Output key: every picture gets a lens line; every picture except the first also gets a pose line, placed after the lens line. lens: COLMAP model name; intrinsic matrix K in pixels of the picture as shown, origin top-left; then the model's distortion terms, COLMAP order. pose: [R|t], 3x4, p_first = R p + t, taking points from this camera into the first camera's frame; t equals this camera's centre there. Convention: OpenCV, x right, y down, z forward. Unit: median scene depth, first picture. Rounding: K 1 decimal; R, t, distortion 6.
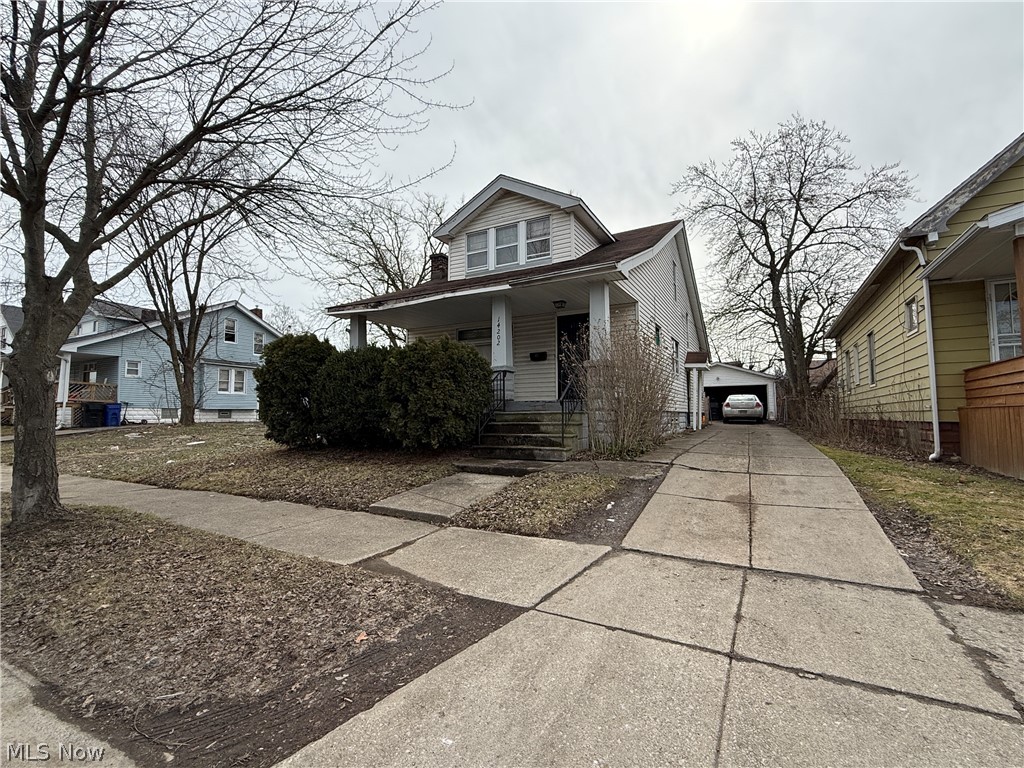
lens RADIAL K [[477.2, 0, 511.3], [0, 477.2, 384.3], [0, 0, 1]] dist [0.001243, 0.000213]
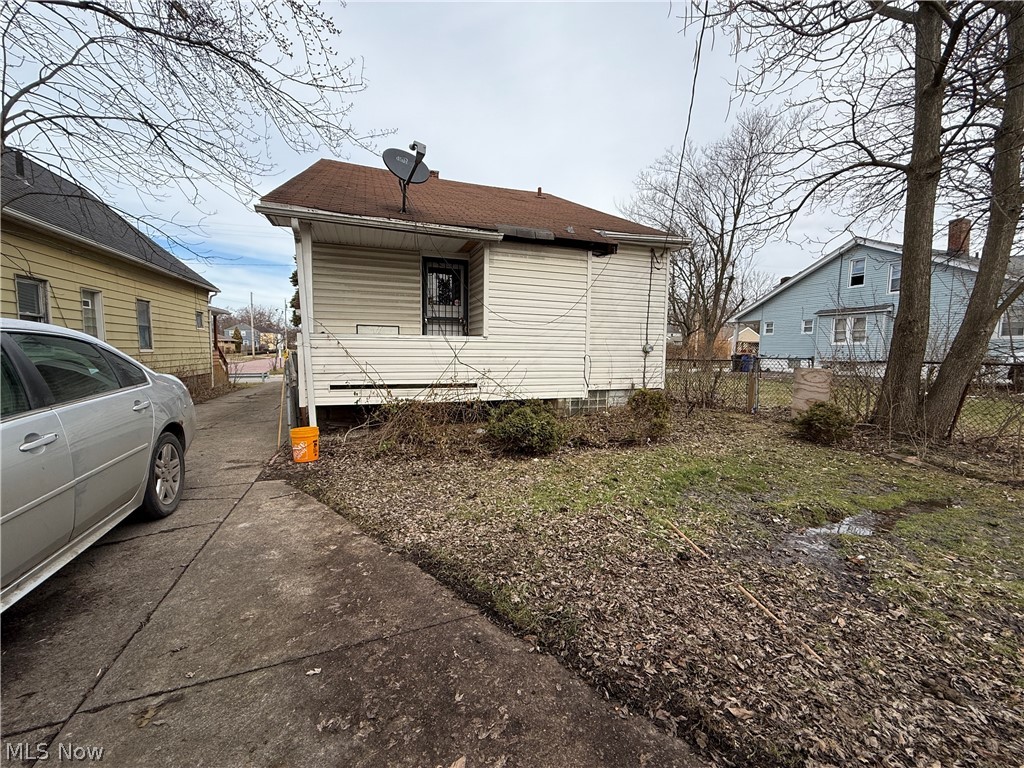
lens RADIAL K [[406.2, 0, 511.9], [0, 406.2, 383.2], [0, 0, 1]] dist [-0.000604, -0.000417]
pose [[-0.658057, 0.057869, -0.750741, 0.413558], [0.043993, 0.998294, 0.038389, 0.035438], [0.751681, -0.007765, -0.659481, 1.018773]]
